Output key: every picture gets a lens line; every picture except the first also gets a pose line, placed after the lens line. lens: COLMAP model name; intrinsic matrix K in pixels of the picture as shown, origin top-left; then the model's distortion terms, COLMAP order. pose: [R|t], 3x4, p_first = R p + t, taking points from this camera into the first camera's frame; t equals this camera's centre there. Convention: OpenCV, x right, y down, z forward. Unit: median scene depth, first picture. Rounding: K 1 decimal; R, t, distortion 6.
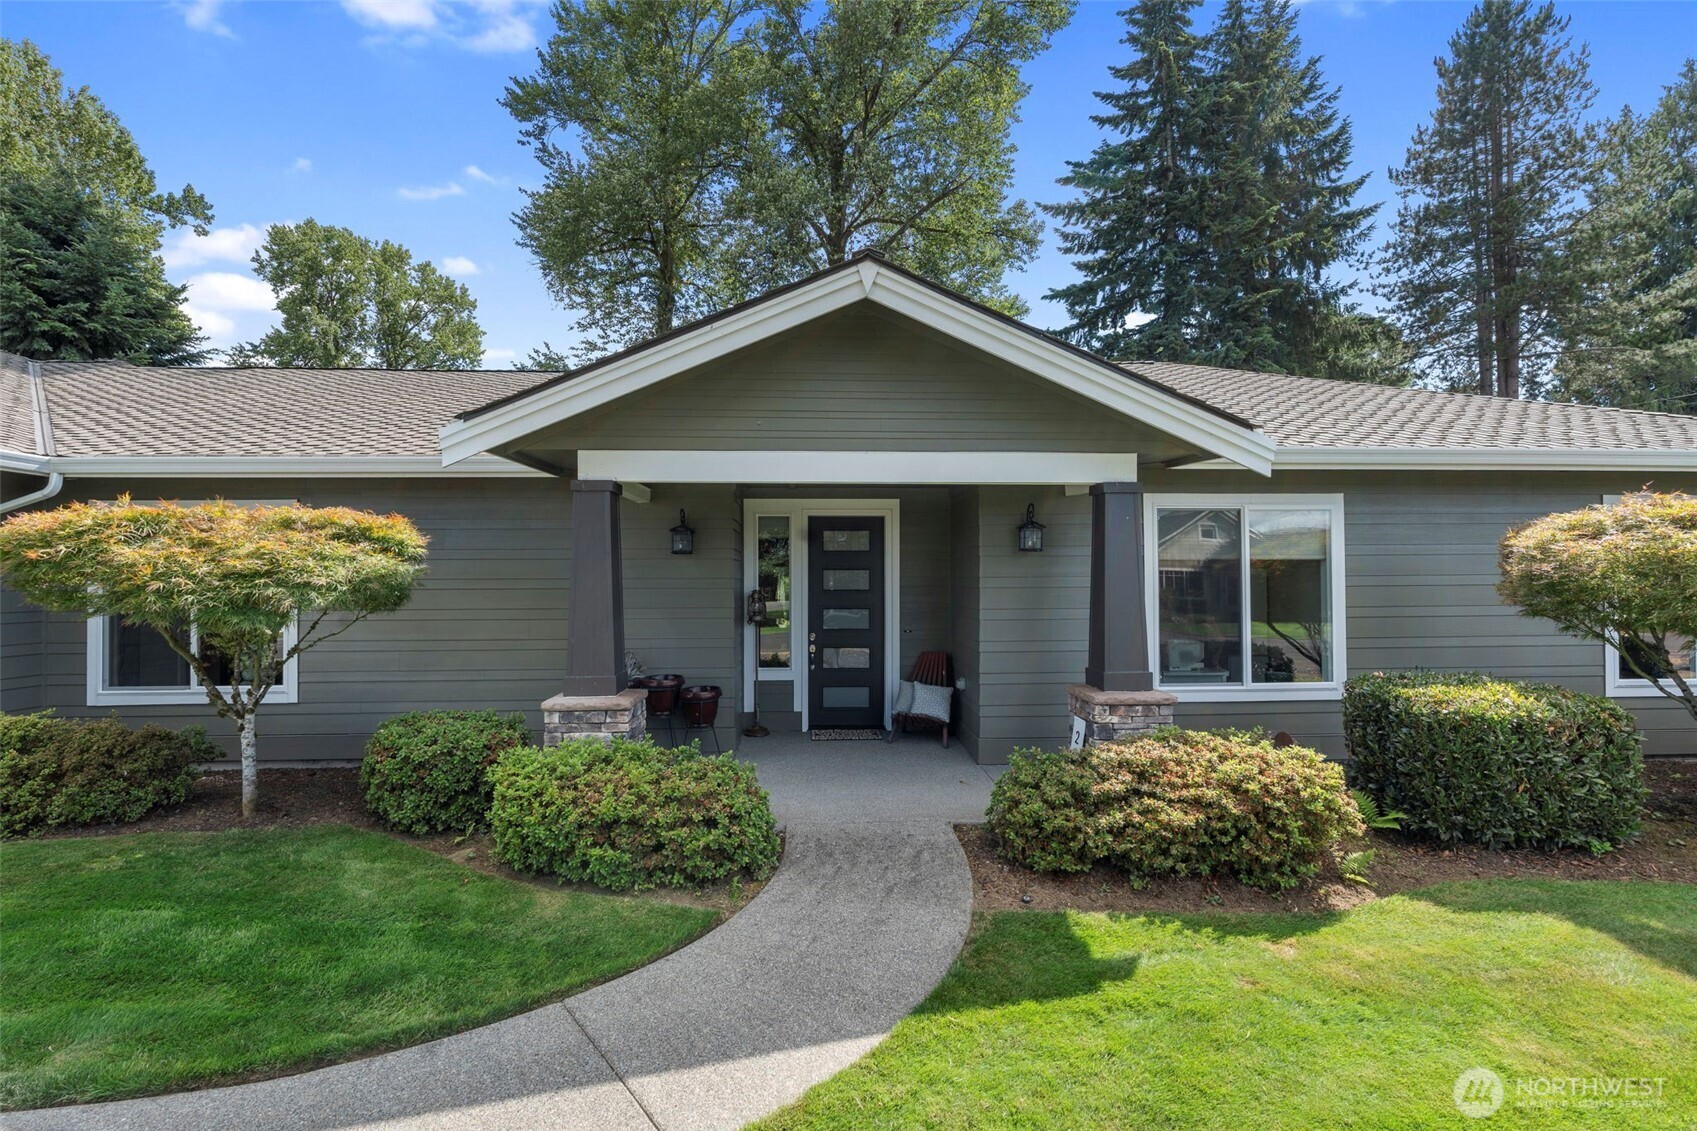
lens RADIAL K [[786.8, 0, 848.5], [0, 786.8, 565.5], [0, 0, 1]] dist [0.003892, 0.000636]
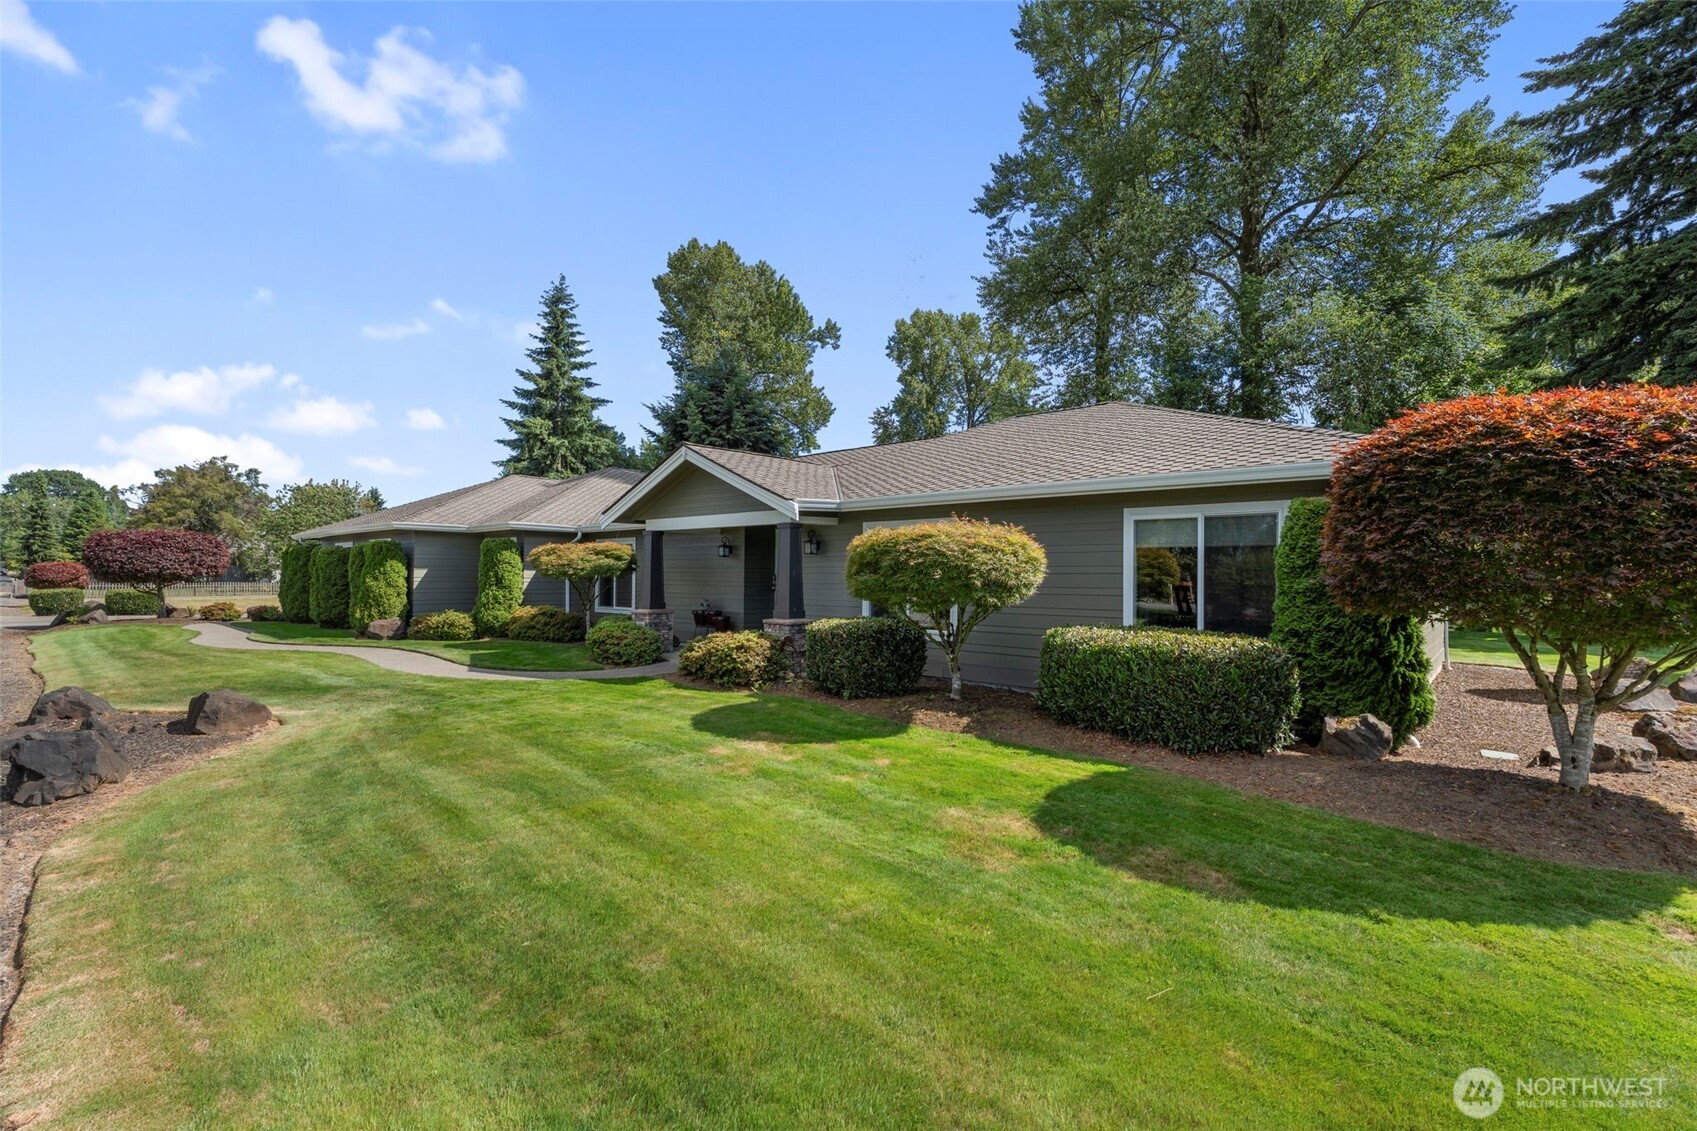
lens RADIAL K [[753.3, 0, 851.4], [0, 753.3, 584.3], [0, 0, 1]] dist [-0.000370, 0.000170]
pose [[0.716454, 0.018254, -0.697395, 0.250096], [0.002642, 0.999579, 0.028878, 0.000522], [0.697629, -0.022532, 0.716105, -0.048188]]
